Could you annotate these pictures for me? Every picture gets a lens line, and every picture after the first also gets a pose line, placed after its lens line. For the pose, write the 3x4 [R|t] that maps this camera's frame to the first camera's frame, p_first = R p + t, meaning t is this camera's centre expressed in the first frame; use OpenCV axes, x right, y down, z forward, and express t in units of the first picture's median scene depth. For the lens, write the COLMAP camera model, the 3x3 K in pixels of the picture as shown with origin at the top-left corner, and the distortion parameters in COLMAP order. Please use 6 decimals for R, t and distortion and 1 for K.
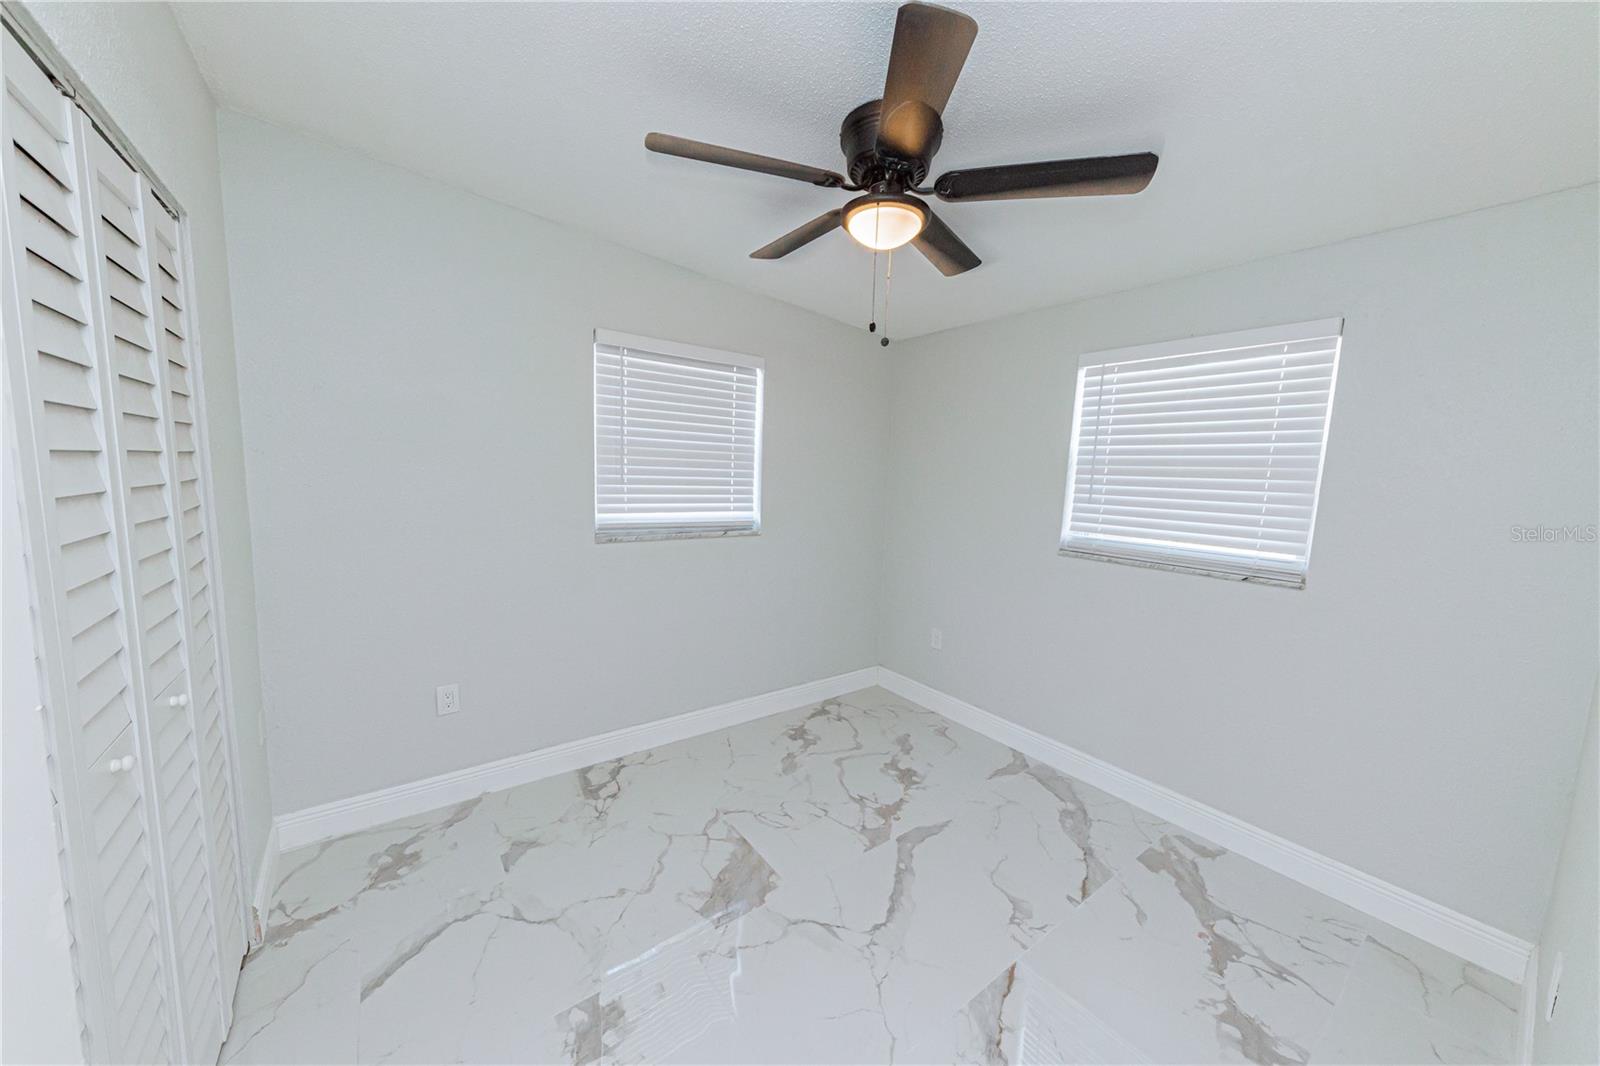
lens RADIAL K [[548.6, 0, 793.5], [0, 548.6, 539.8], [0, 0, 1]] dist [0.017720, -0.005368]
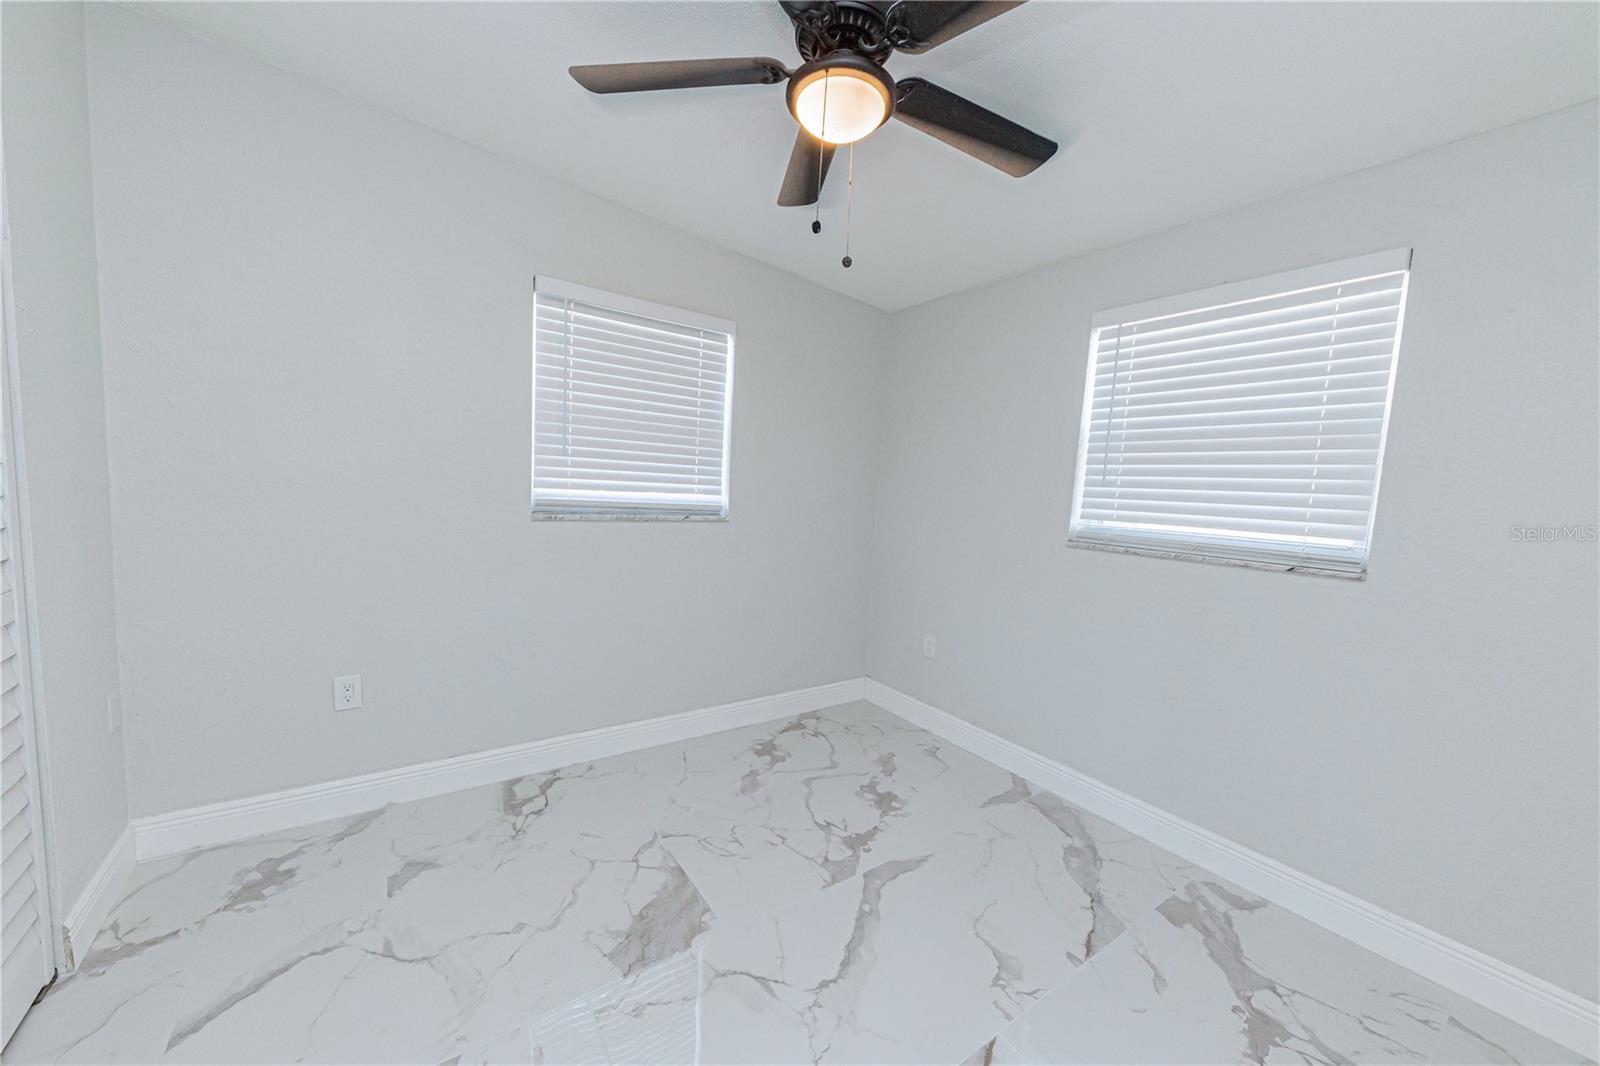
lens RADIAL K [[563.9, 0, 790.8], [0, 563.9, 545.4], [0, 0, 1]] dist [0.012715, -0.005016]
pose [[0.999364, 0.018532, -0.030451, 0.097039], [-0.019331, 0.999470, -0.026176, 0.071772], [0.029949, 0.026748, 0.999193, 0.132051]]
